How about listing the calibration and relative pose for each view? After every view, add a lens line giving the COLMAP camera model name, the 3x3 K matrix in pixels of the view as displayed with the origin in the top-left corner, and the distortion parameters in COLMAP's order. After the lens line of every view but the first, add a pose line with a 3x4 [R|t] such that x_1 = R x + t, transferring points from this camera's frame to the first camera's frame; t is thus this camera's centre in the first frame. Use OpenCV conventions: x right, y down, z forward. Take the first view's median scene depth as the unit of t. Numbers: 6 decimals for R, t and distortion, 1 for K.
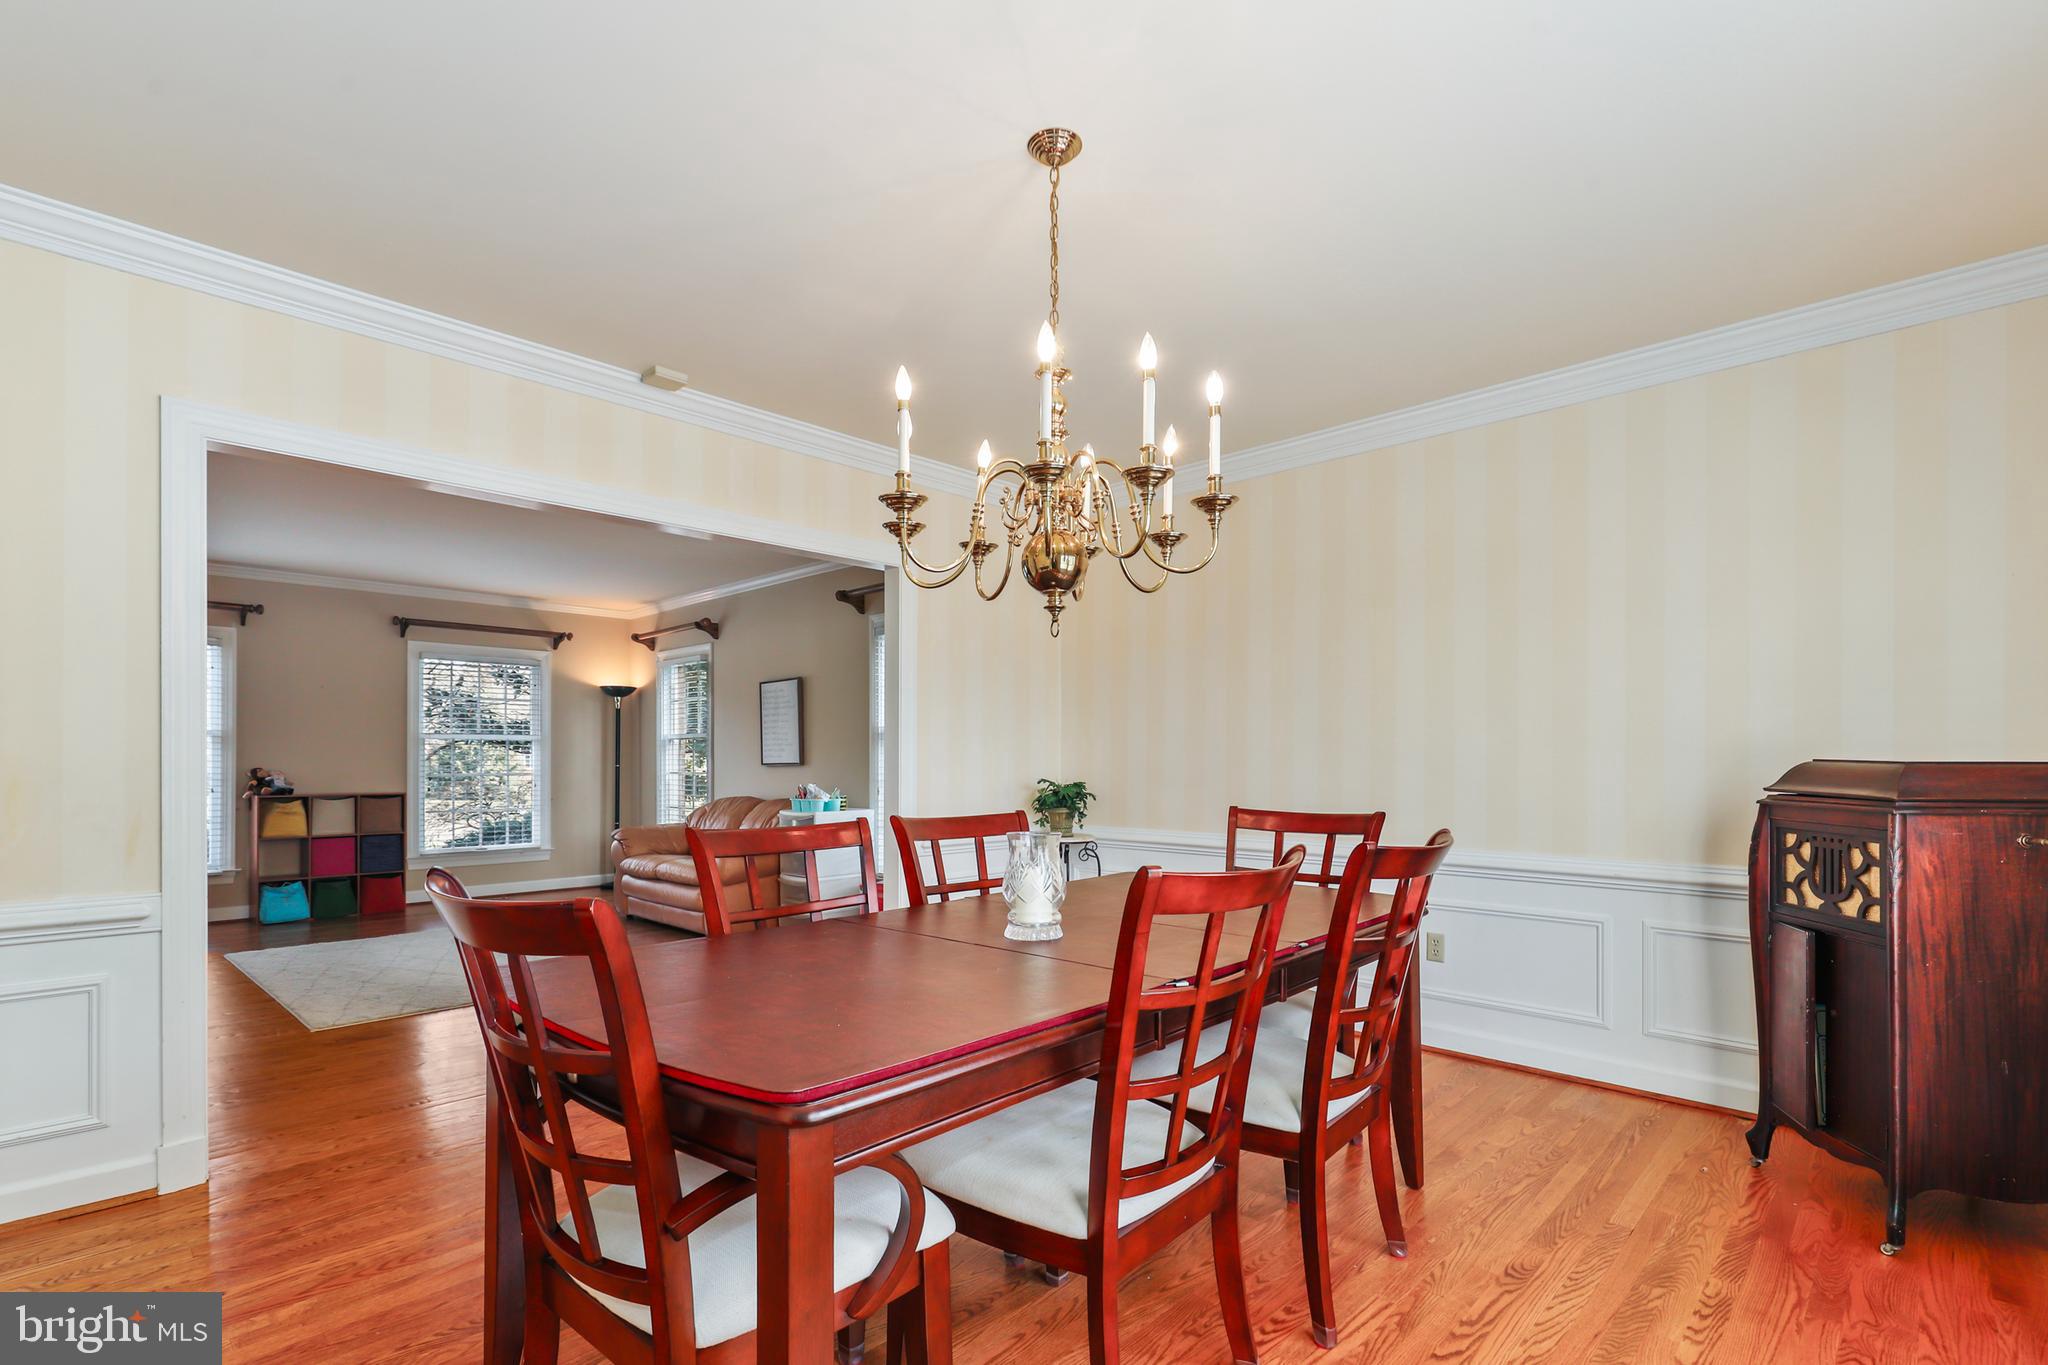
lens RADIAL K [[946.5, 0, 979.1], [0, 946.5, 756.8], [0, 0, 1]] dist [0.012148, -0.000842]
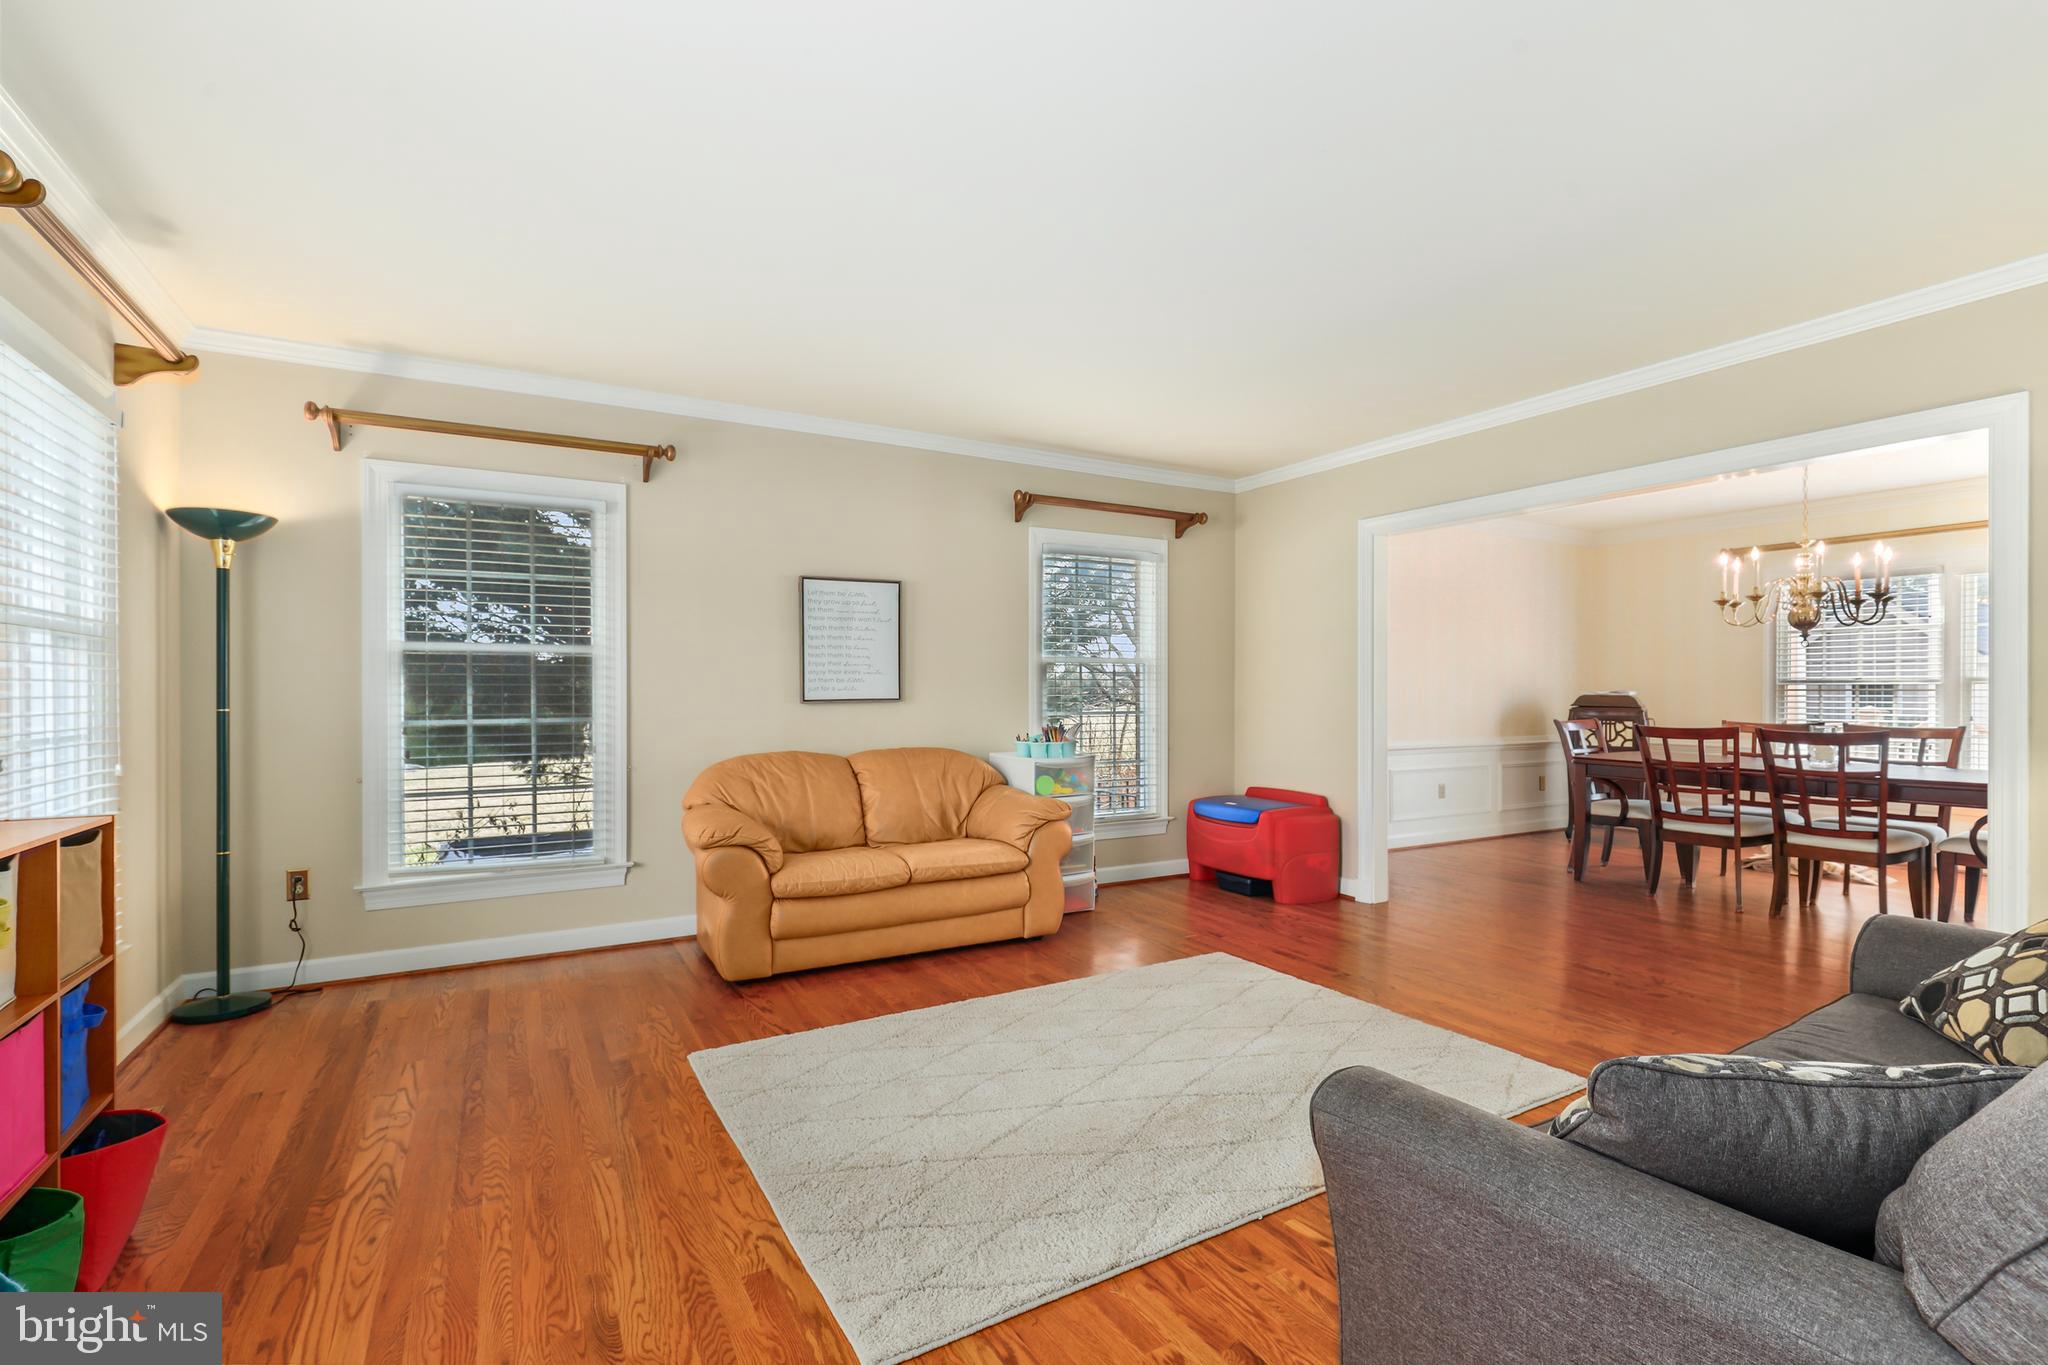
lens RADIAL K [[946.5, 0, 1025.9], [0, 946.5, 682.4], [0, 0, 1]] dist [0.012148, -0.000842]
pose [[0.259875, 0.008752, 0.965603, -0.841545], [-0.004631, 0.999959, -0.007817, -0.000736], [-0.965631, -0.002440, 0.259904, 0.694709]]
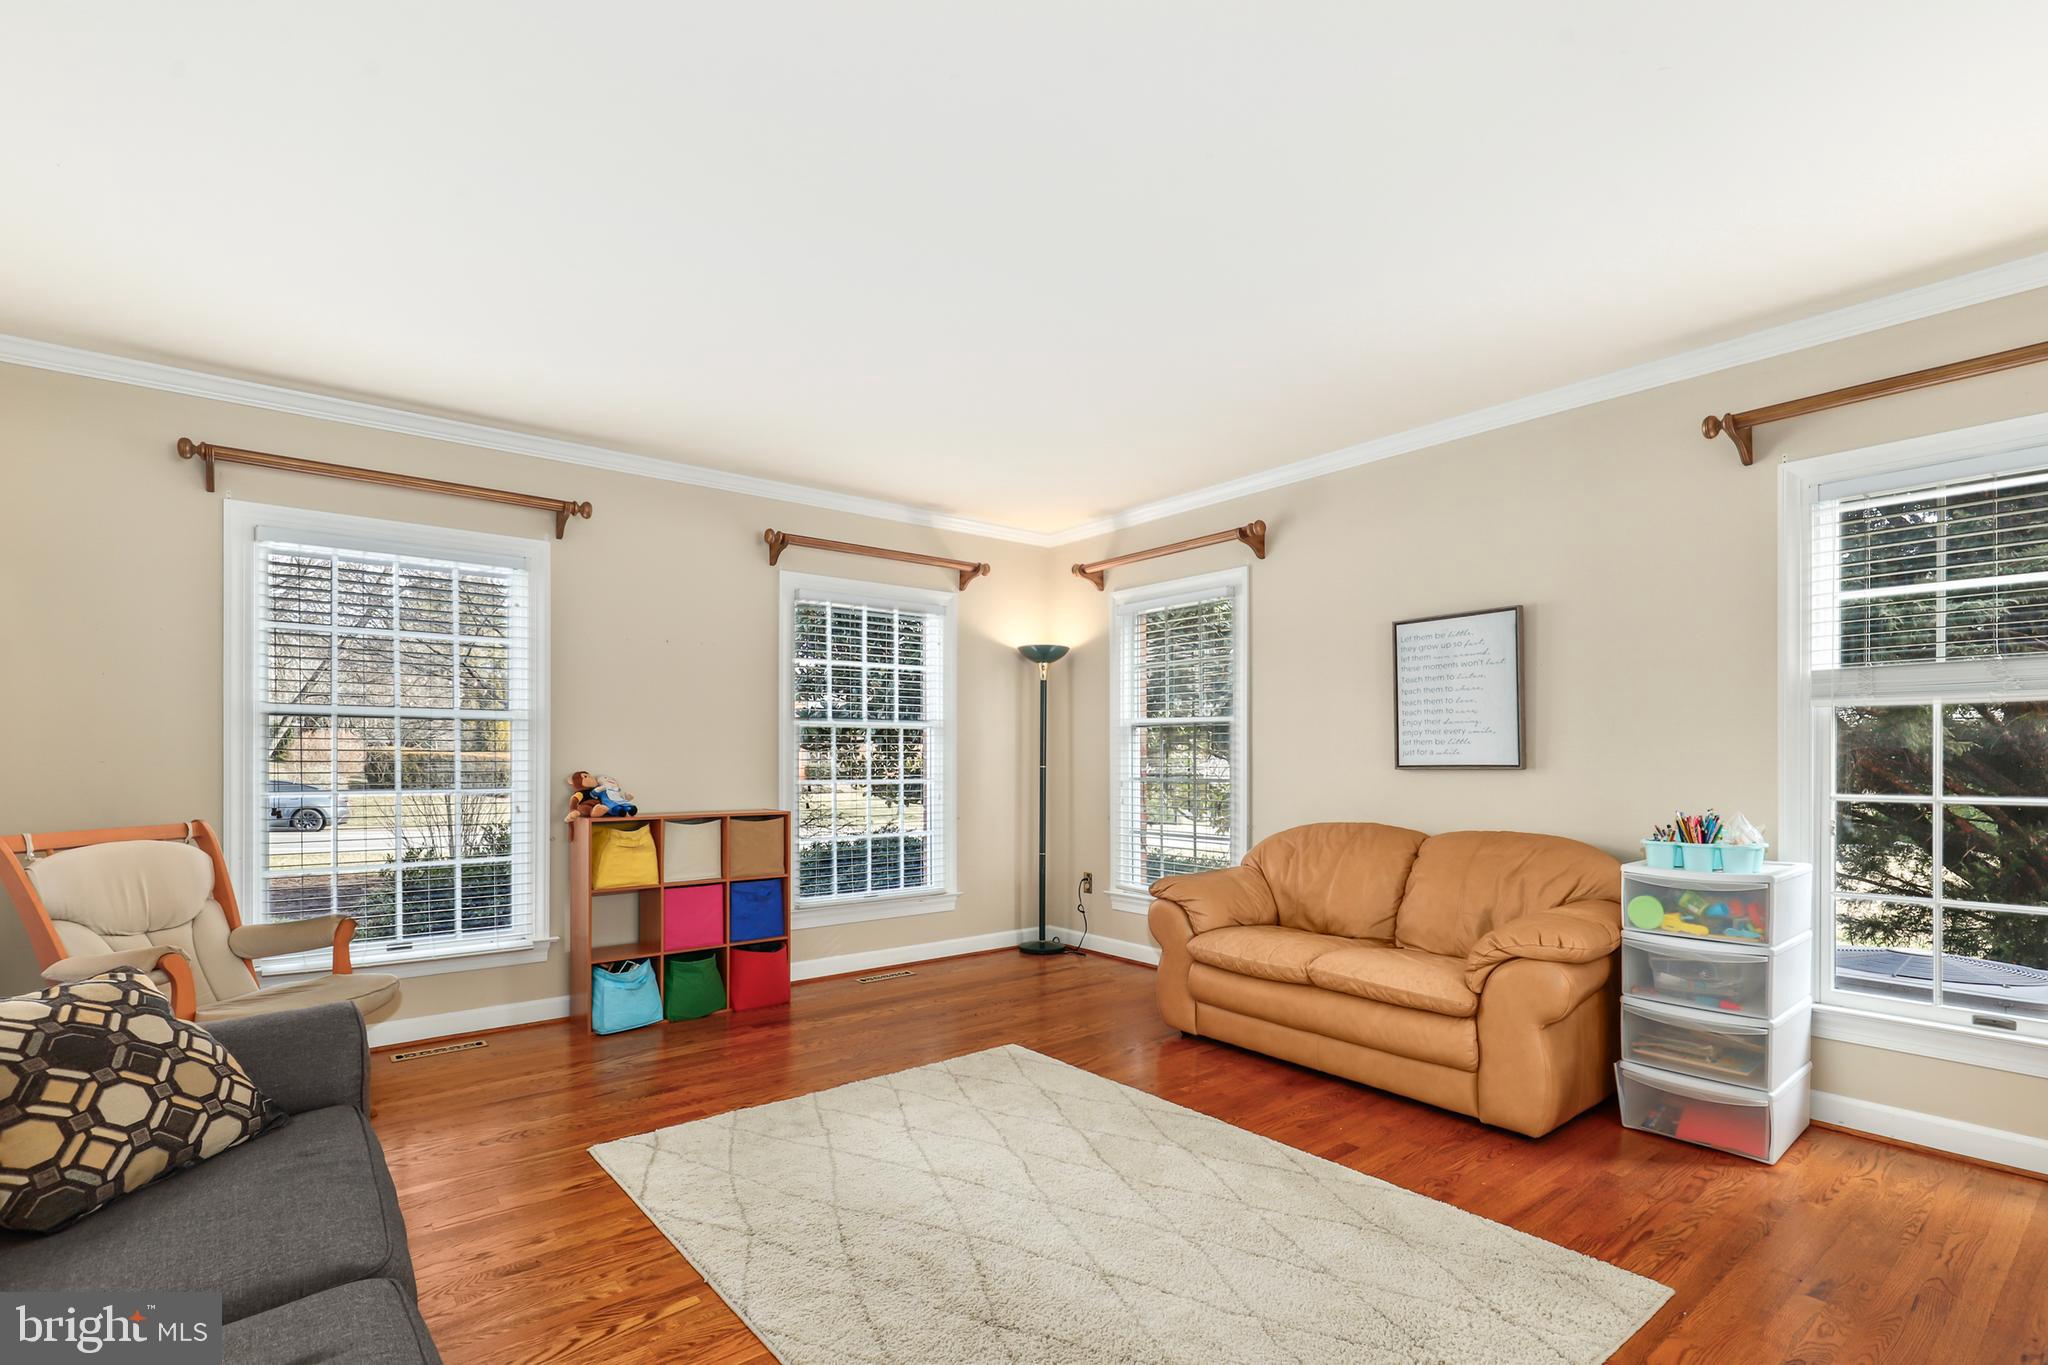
lens RADIAL K [[946.5, 0, 1001.0], [0, 946.5, 755.0], [0, 0, 1]] dist [0.012148, -0.000842]
pose [[0.992895, 0.000611, -0.118991, -0.407862], [-0.000168, 0.999993, 0.003732, -0.001369], [0.118993, -0.003686, 0.992888, 0.418350]]
